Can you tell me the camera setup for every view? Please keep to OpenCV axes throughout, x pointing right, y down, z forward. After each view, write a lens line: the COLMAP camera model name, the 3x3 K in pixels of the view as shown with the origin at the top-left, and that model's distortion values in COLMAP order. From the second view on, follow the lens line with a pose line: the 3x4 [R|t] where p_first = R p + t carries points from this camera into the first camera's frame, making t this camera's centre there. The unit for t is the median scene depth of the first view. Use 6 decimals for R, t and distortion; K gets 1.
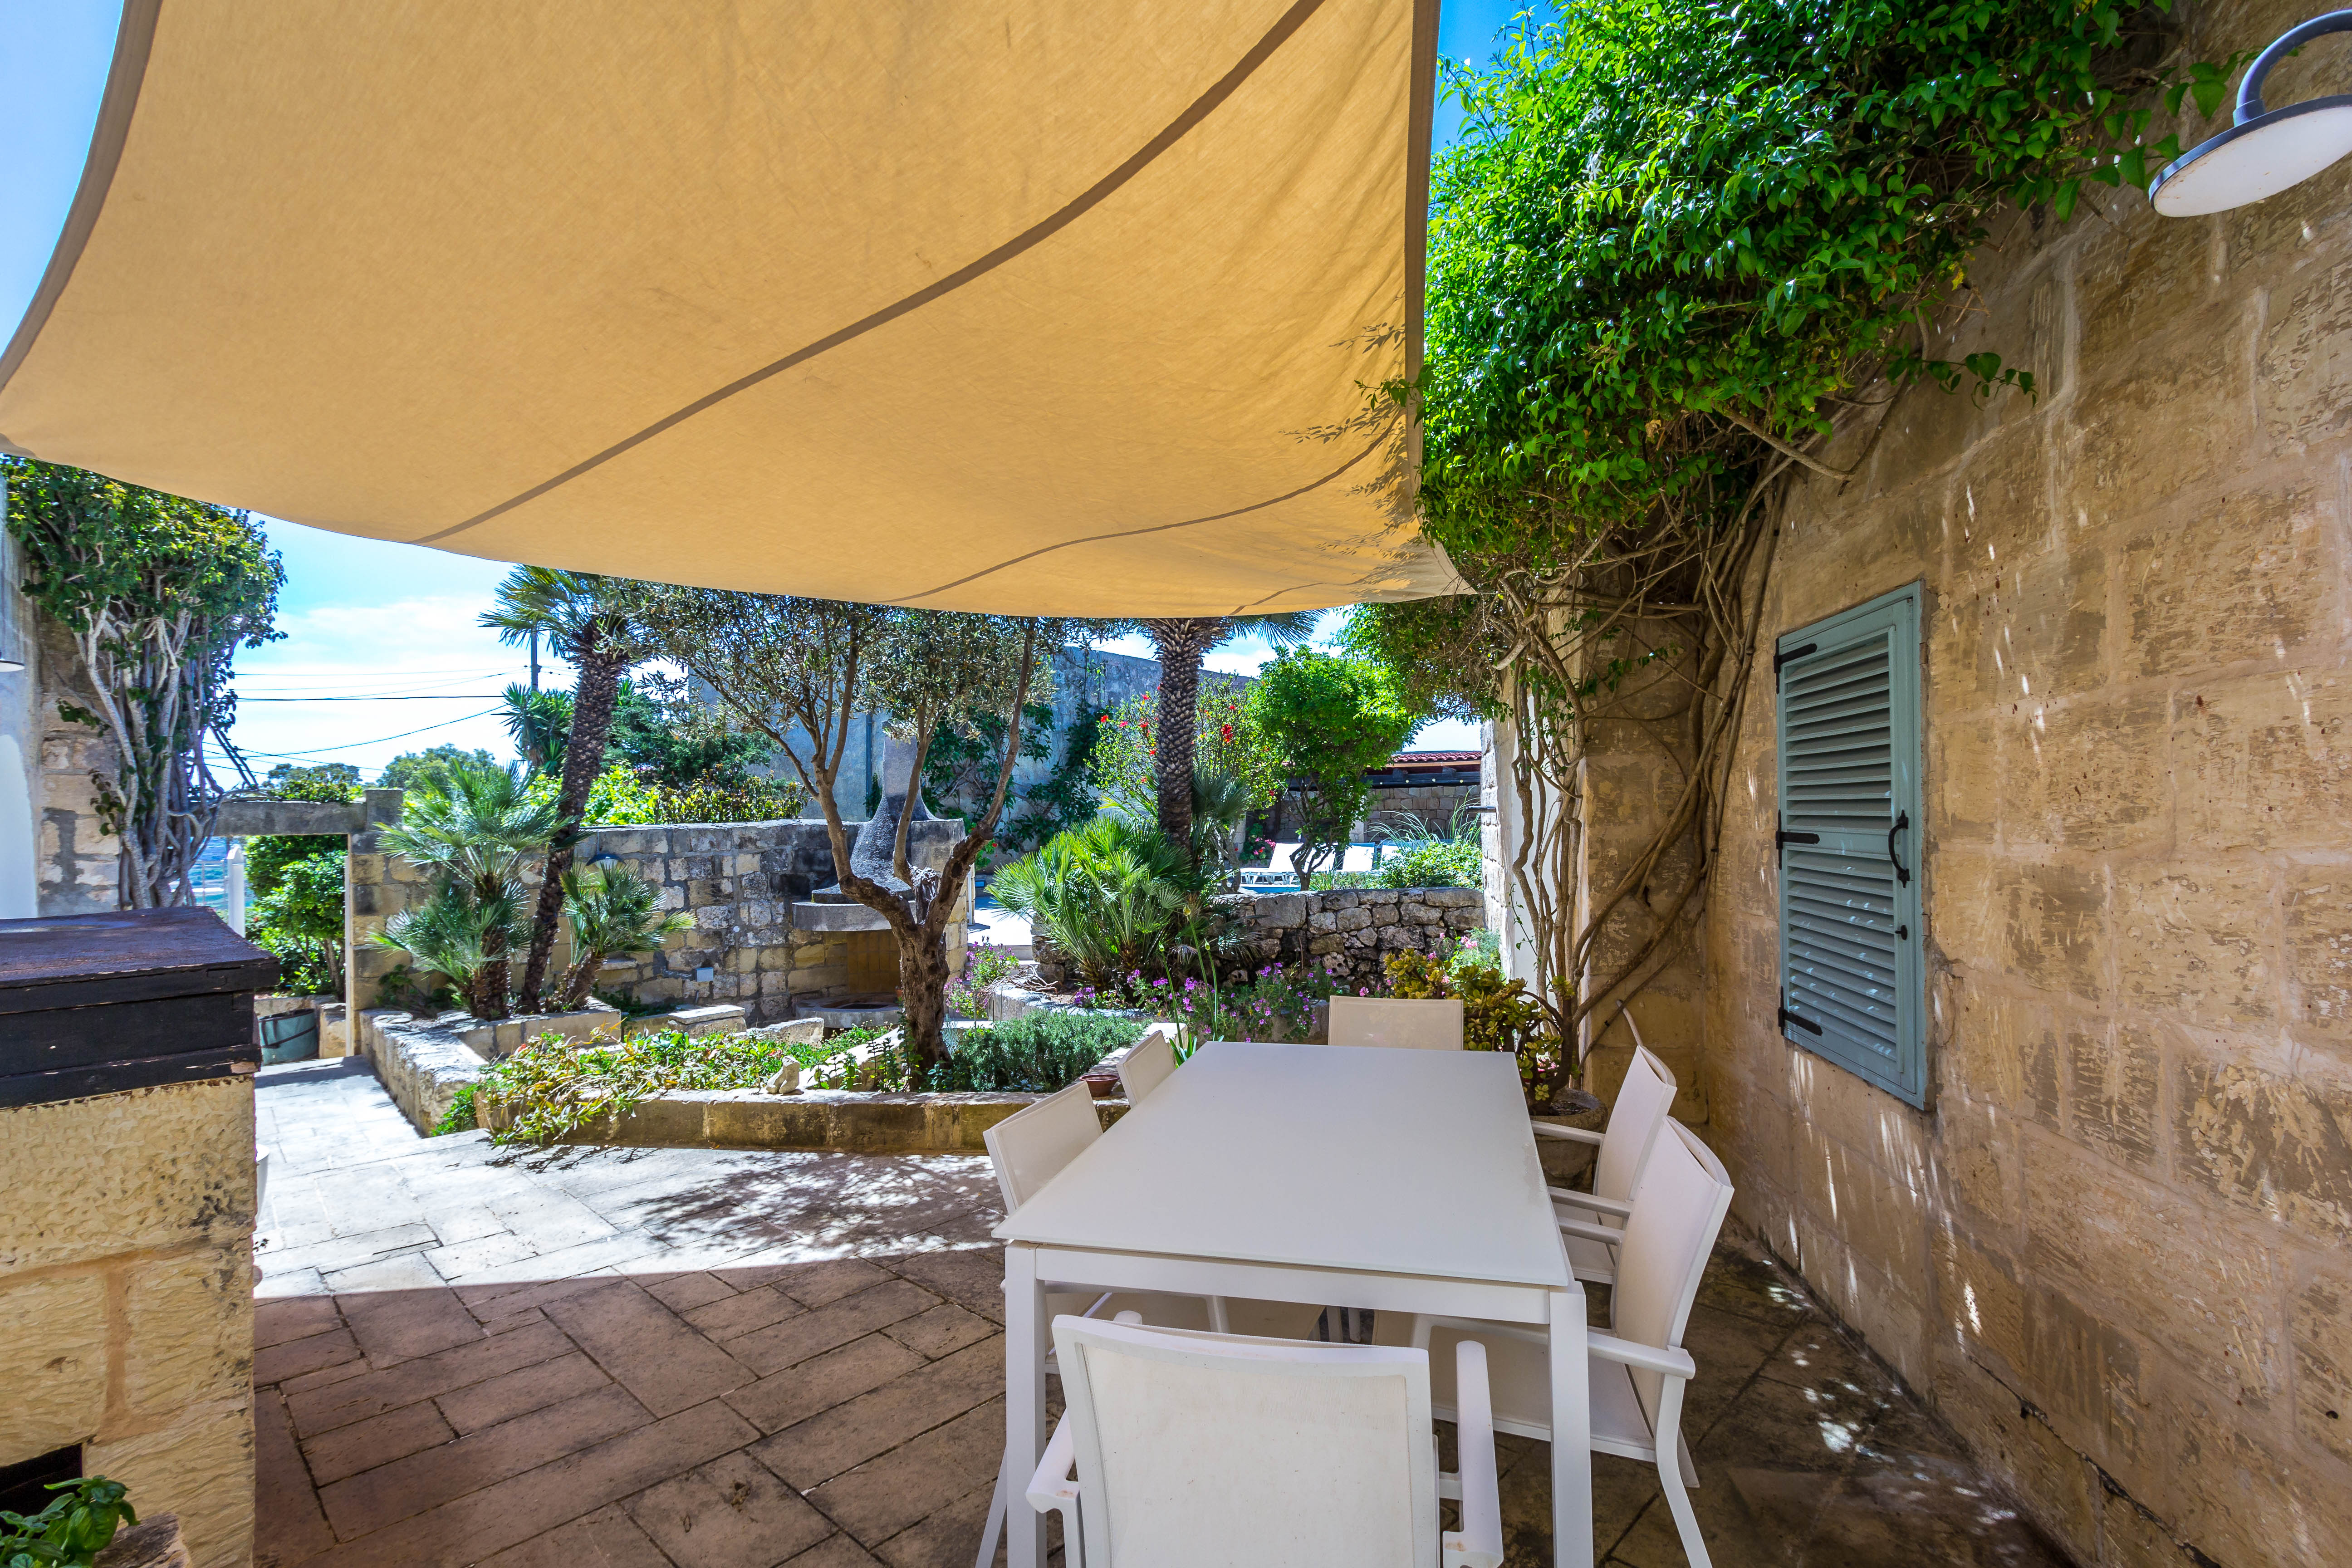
lens RADIAL K [[1097.1, 0, 1177.1], [0, 1097.1, 785.5], [0, 0, 1]] dist [0.000867, -0.001013]
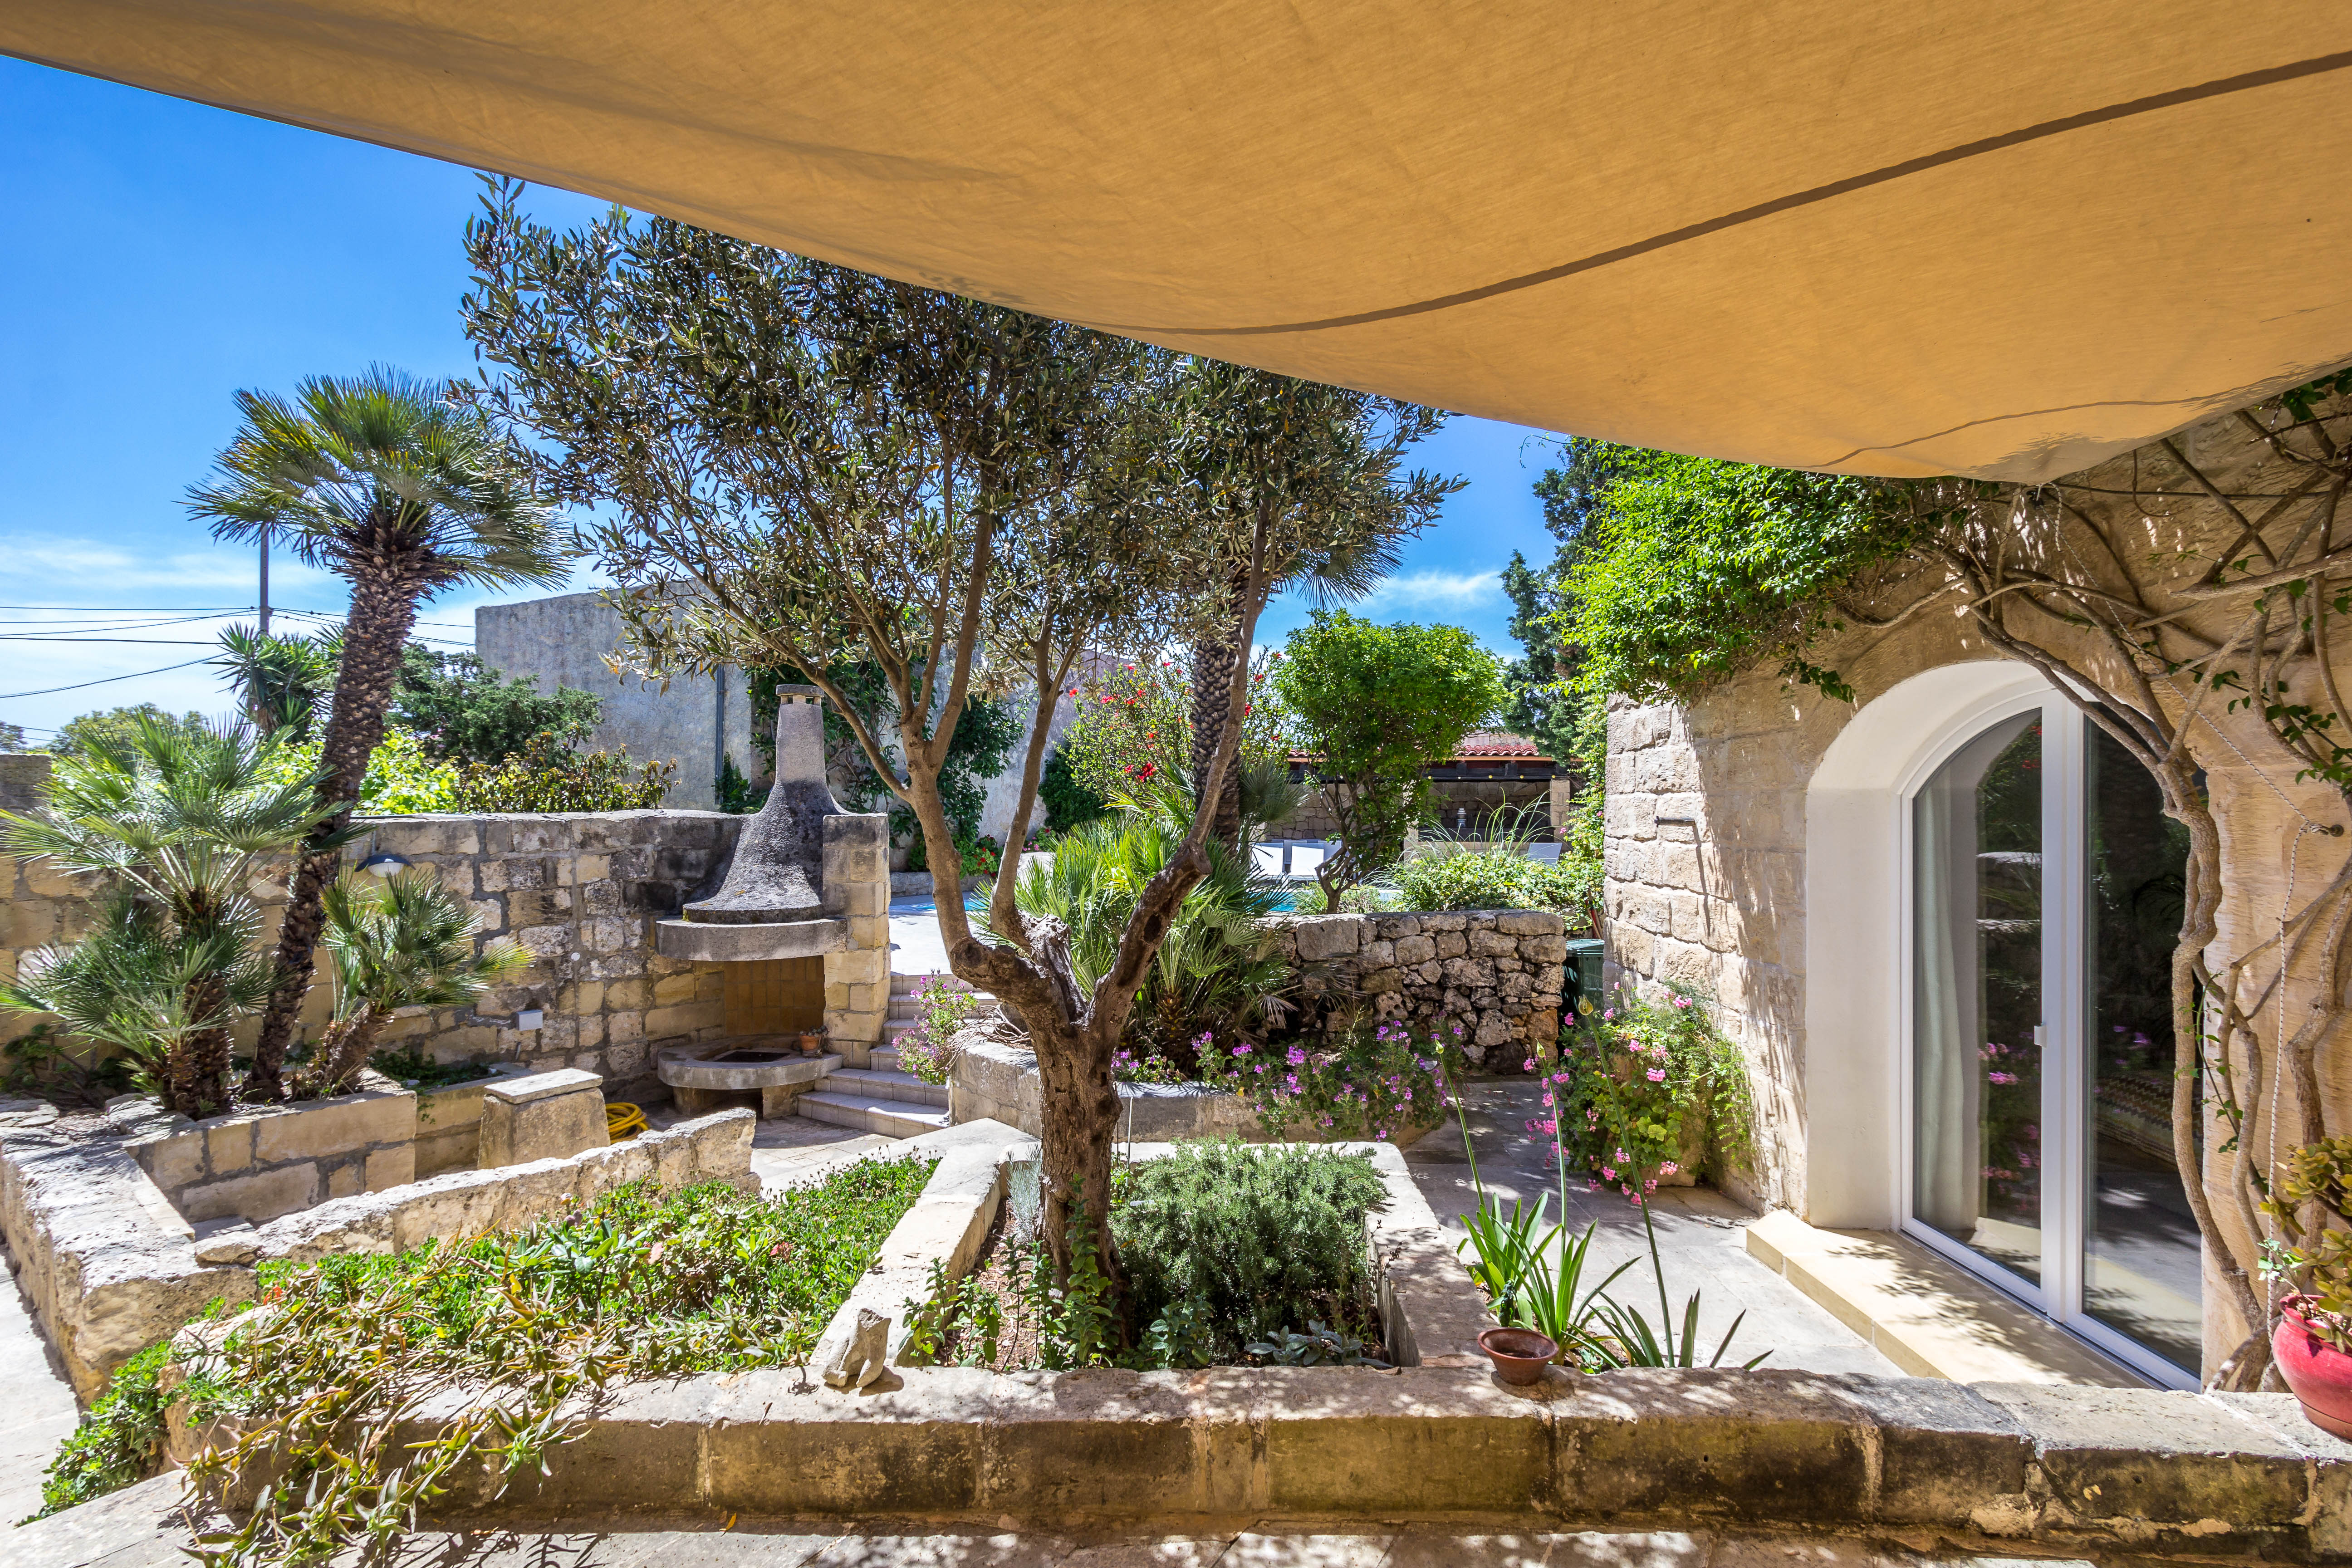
lens RADIAL K [[1097.1, 0, 1174.3], [0, 1097.1, 793.5], [0, 0, 1]] dist [0.000867, -0.001013]
pose [[0.985854, 0.022499, 0.166087, -0.148894], [-0.025146, 0.999588, 0.013851, 0.000230], [-0.165707, -0.017832, 0.986014, 0.236568]]
